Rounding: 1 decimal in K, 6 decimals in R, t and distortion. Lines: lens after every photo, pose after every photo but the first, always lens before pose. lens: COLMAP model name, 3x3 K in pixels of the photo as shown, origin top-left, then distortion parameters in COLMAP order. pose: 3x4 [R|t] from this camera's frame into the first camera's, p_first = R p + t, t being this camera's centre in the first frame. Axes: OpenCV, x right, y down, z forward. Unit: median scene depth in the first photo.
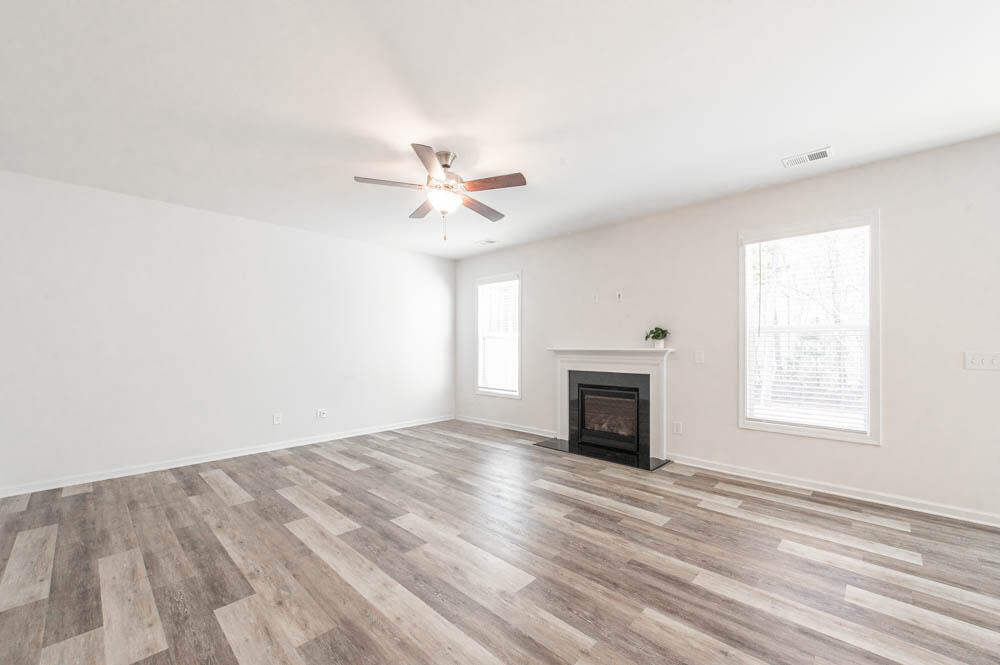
lens RADIAL K [[399.6, 0, 496.9], [0, 399.6, 339.5], [0, 0, 1]] dist [0.013311, -0.000121]
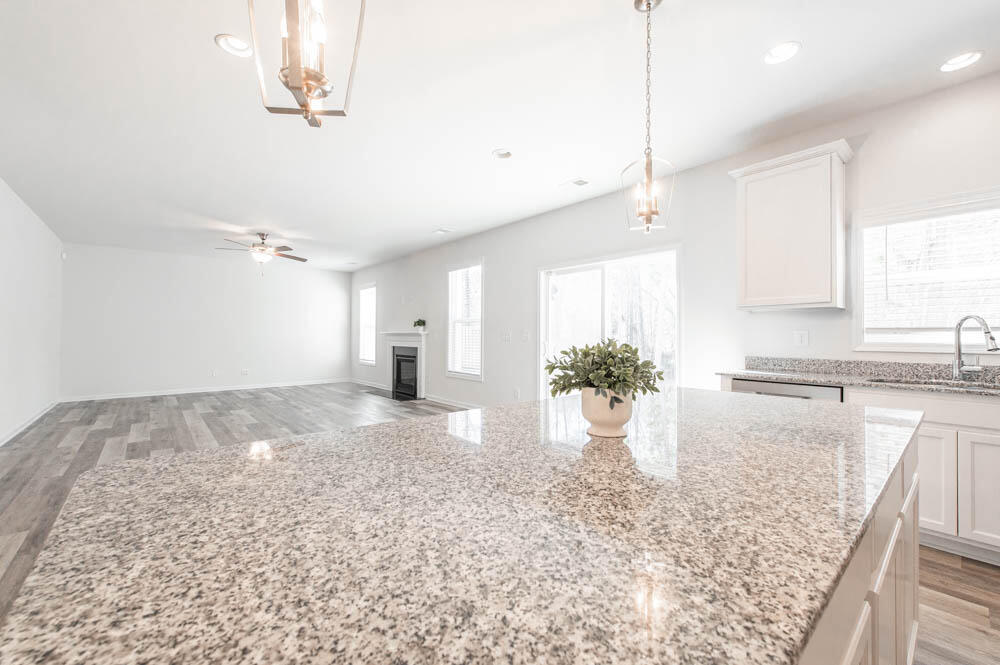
lens RADIAL K [[409.8, 0, 502.2], [0, 409.8, 334.7], [0, 0, 1]] dist [-0.000254, -0.000380]
pose [[0.995620, 0.002789, -0.093455, 0.882854], [-0.001741, 0.999935, 0.011297, 0.014546], [0.093480, -0.011085, 0.995559, -0.649866]]
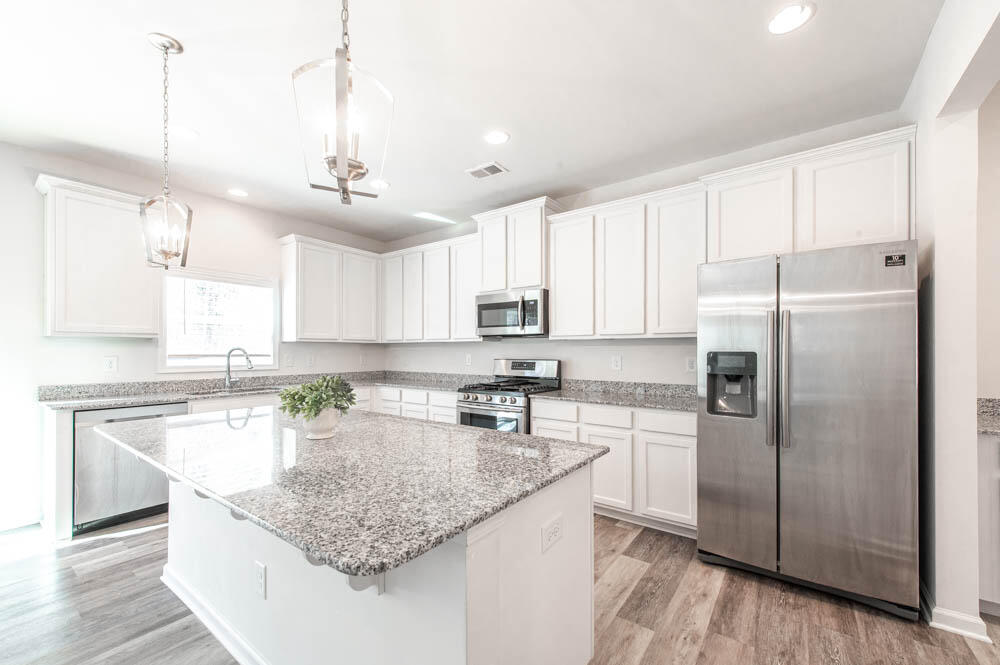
lens RADIAL K [[399.6, 0, 499.7], [0, 399.6, 349.9], [0, 0, 1]] dist [0.013311, -0.000121]
pose [[-0.126812, 0.000255, 0.991927, 0.505538], [-0.013374, 0.999909, -0.001966, -0.007170], [-0.991837, -0.013515, -0.126797, -0.505841]]
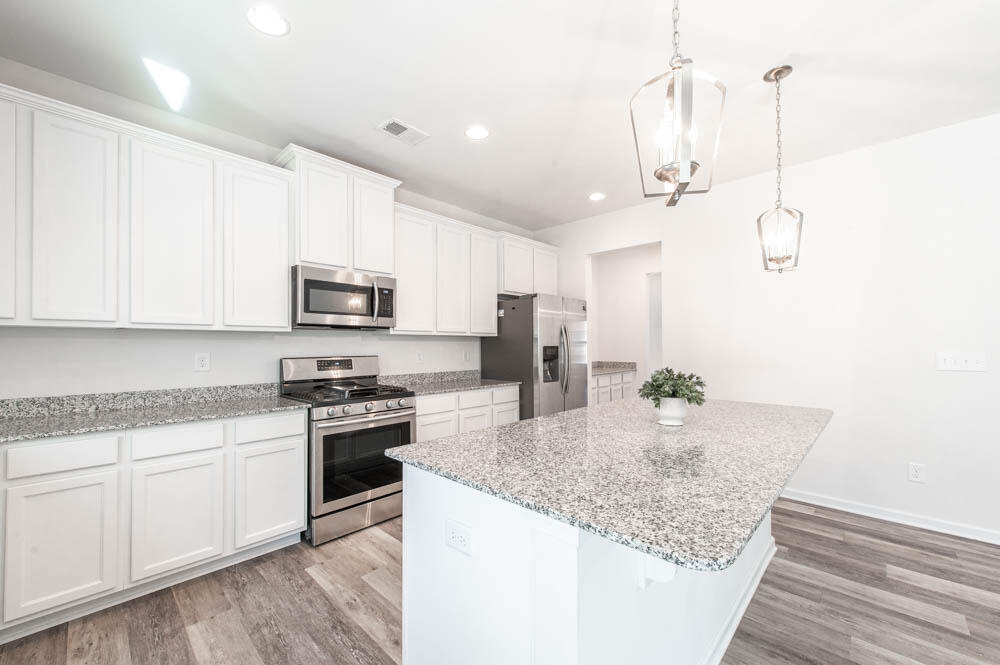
lens RADIAL K [[399.6, 0, 502.6], [0, 399.6, 337.5], [0, 0, 1]] dist [0.013311, -0.000121]
pose [[-0.999862, 0.003818, -0.016145, 1.111148], [0.004415, 0.999302, -0.037088, 0.005440], [0.015992, -0.037154, -0.999182, 0.053048]]
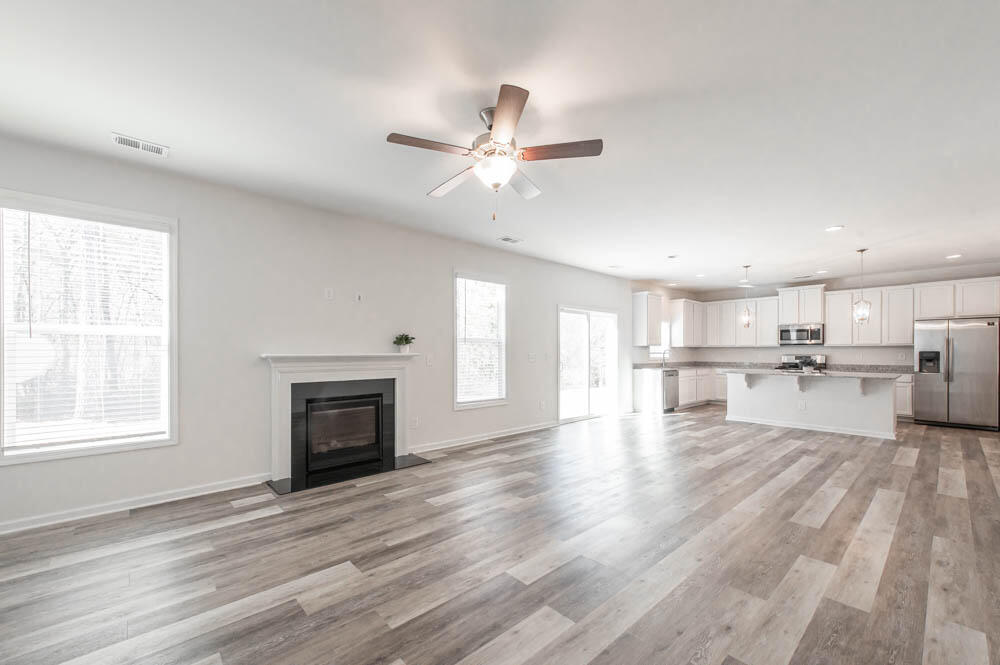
lens RADIAL K [[399.6, 0, 517.6], [0, 399.6, 349.7], [0, 0, 1]] dist [0.013311, -0.000121]
pose [[0.050444, 0.002153, 0.998725, -0.643352], [-0.014150, 0.999899, -0.001441, 0.008912], [-0.998627, -0.014059, 0.050469, 0.624735]]
